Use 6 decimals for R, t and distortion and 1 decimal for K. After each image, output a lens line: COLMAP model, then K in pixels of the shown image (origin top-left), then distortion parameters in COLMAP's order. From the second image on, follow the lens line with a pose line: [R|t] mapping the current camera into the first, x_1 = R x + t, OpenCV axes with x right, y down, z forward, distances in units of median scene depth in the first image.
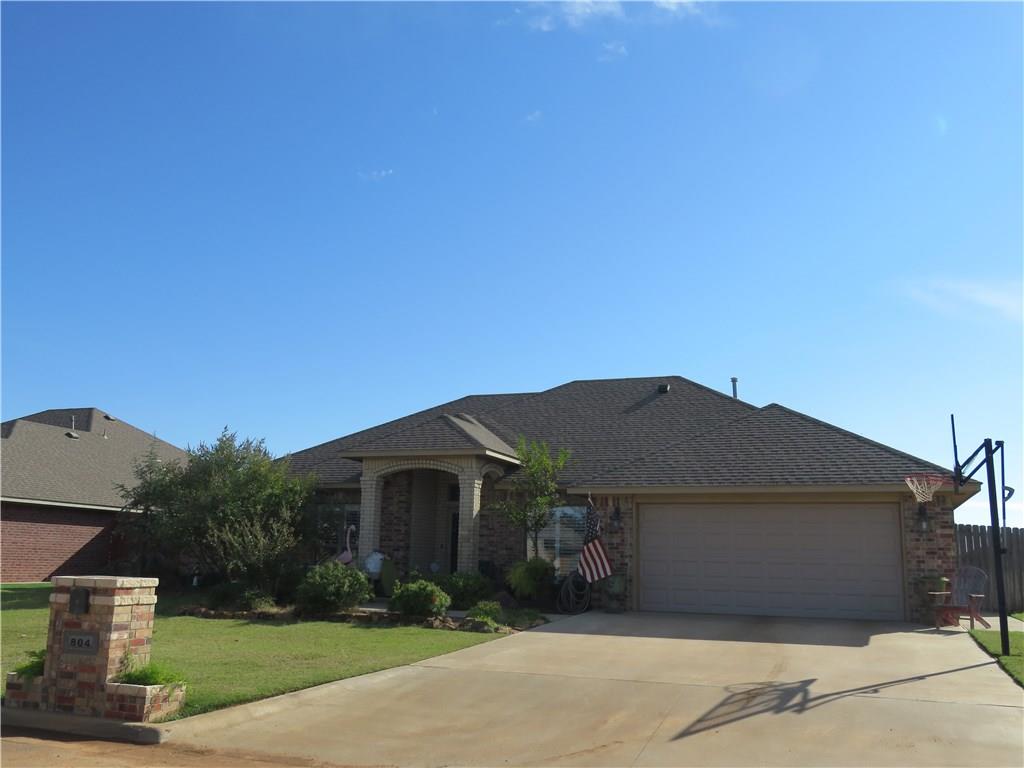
lens RADIAL K [[940.6, 0, 510.0], [0, 940.6, 381.7], [0, 0, 1]] dist [-0.049315, 0.000000]
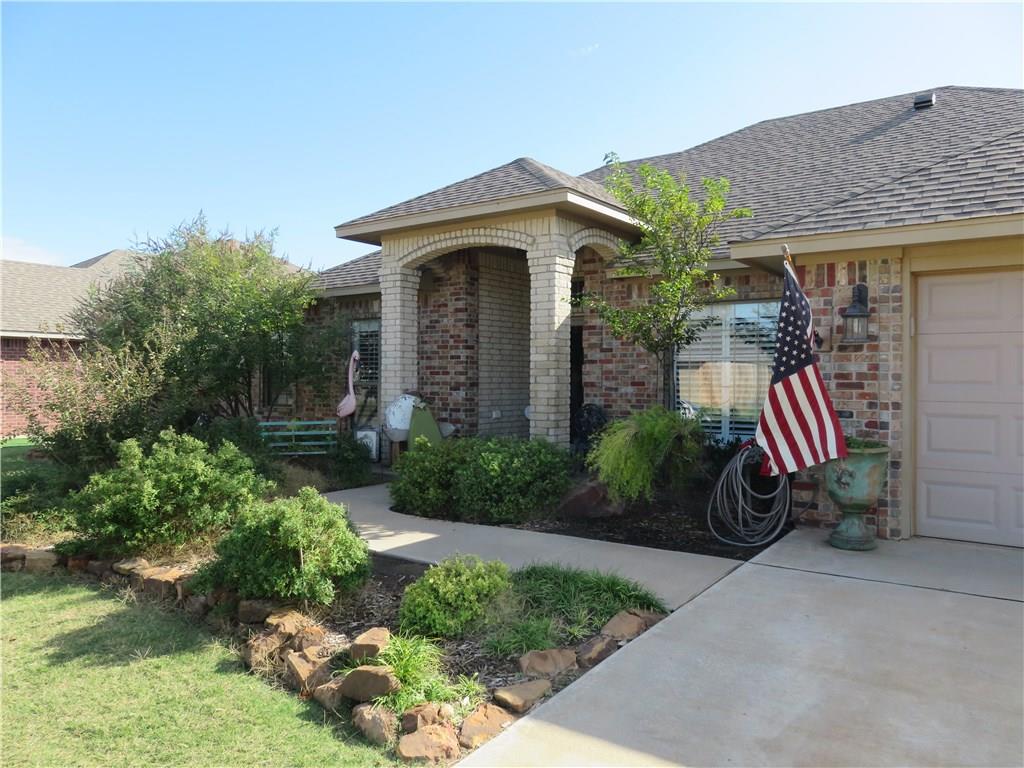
lens RADIAL K [[763.9, 0, 509.7], [0, 763.9, 386.4], [0, 0, 1]] dist [-0.012652, 0.000117]
pose [[0.963852, -0.016237, -0.265942, 0.049710], [0.067442, 0.980504, 0.184565, 0.094893], [0.257760, -0.195829, 0.946156, 0.578404]]
